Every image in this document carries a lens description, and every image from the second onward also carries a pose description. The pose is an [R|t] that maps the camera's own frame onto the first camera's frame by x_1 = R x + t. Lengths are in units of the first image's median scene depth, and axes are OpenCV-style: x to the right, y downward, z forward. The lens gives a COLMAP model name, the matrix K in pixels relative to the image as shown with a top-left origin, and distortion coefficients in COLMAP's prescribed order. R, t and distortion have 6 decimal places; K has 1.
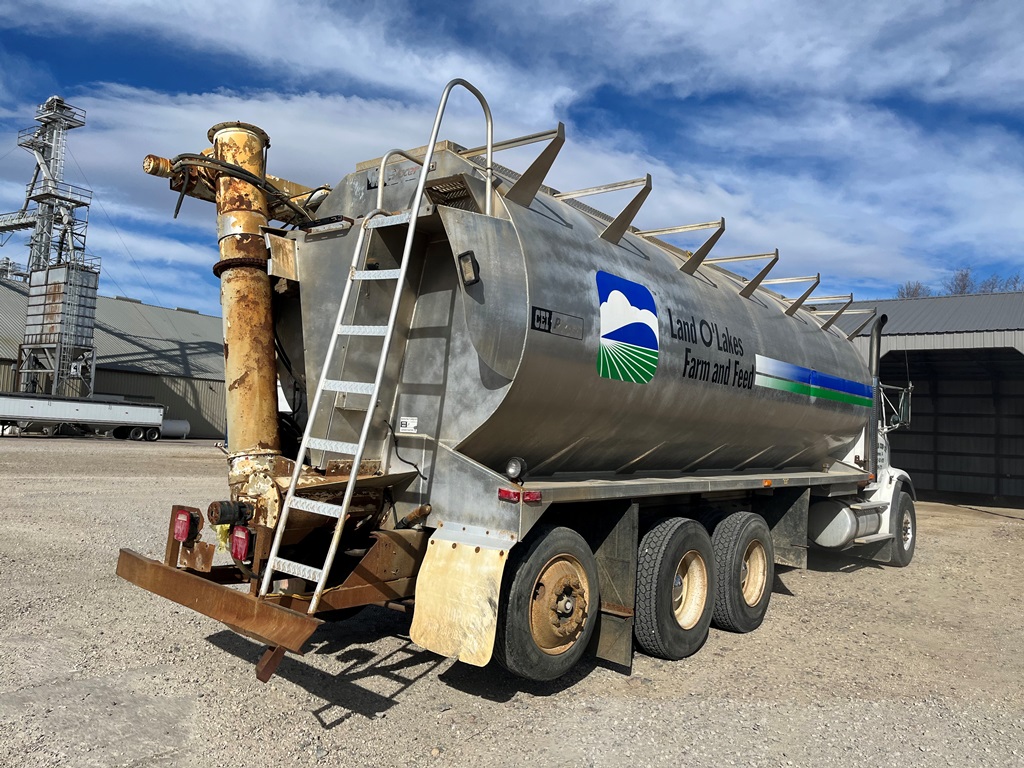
lens RADIAL K [[782.8, 0, 510.1], [0, 782.8, 380.7], [0, 0, 1]] dist [0.081898, -0.118970]
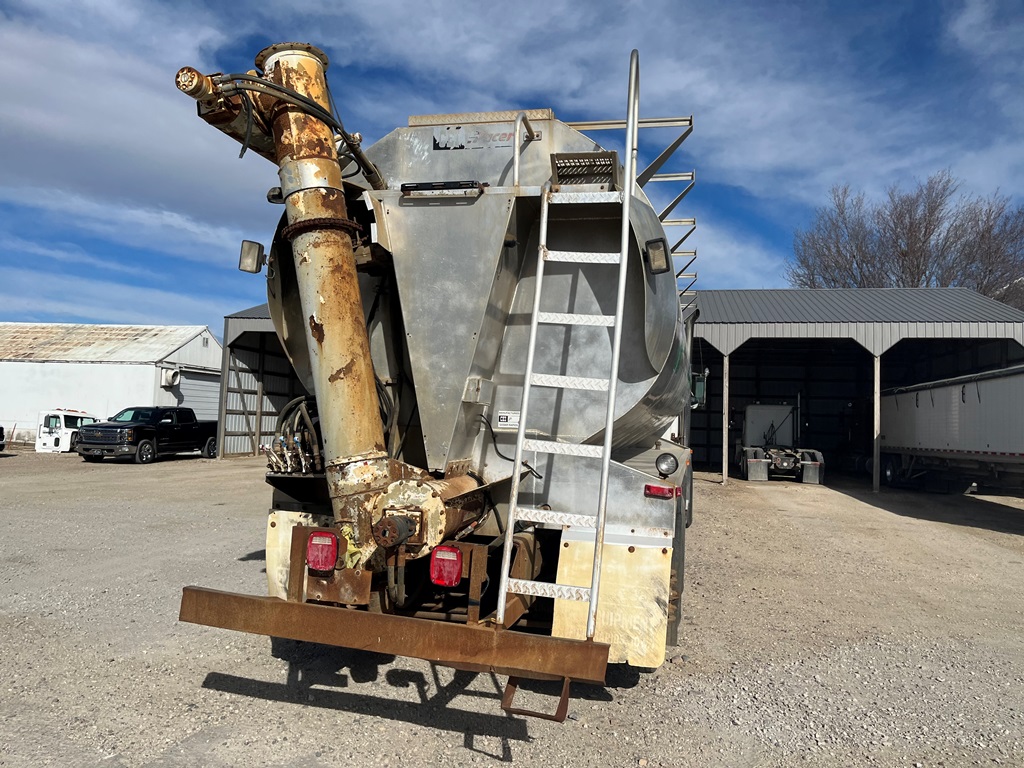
lens RADIAL K [[788.4, 0, 512.7], [0, 788.4, 390.9], [0, 0, 1]] dist [0.086311, -0.125034]
pose [[0.900217, -0.000976, 0.435440, -0.517099], [-0.018441, 0.999015, 0.040365, -0.013694], [-0.435051, -0.044367, 0.899312, 0.170675]]
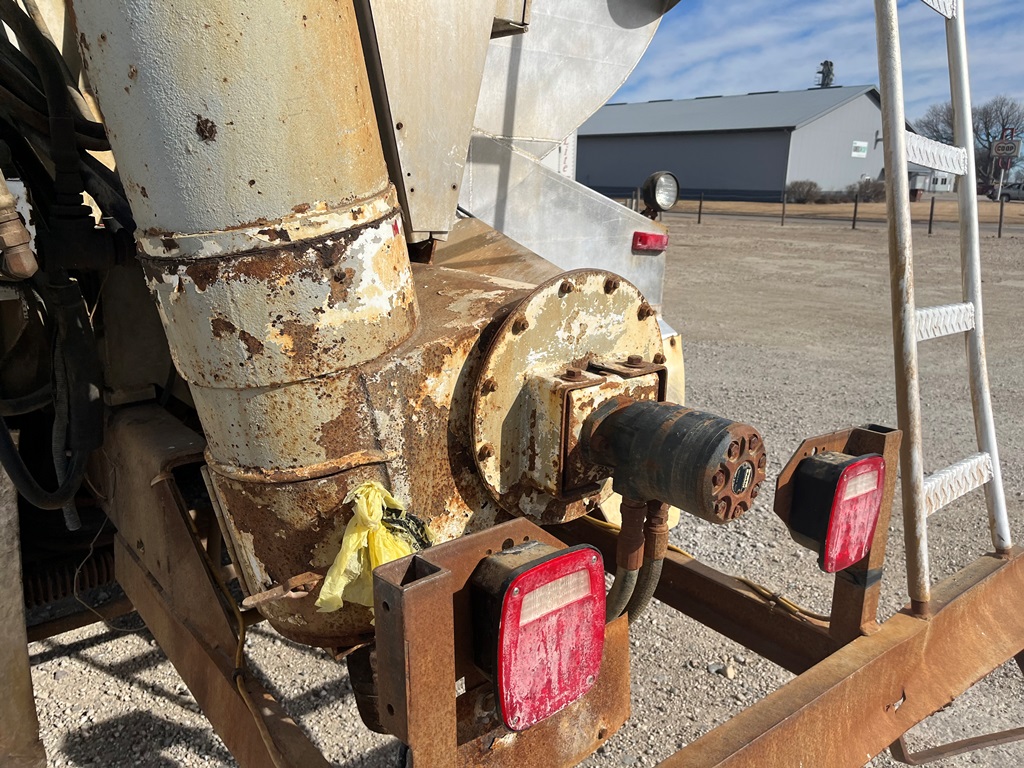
lens RADIAL K [[782.8, 0, 510.1], [0, 782.8, 380.7], [0, 0, 1]] dist [0.081898, -0.118970]
pose [[0.196001, -0.289024, 0.937043, -0.495749], [-0.080172, 0.947655, 0.309066, 0.064780], [-0.977321, -0.135701, 0.162570, 0.862974]]
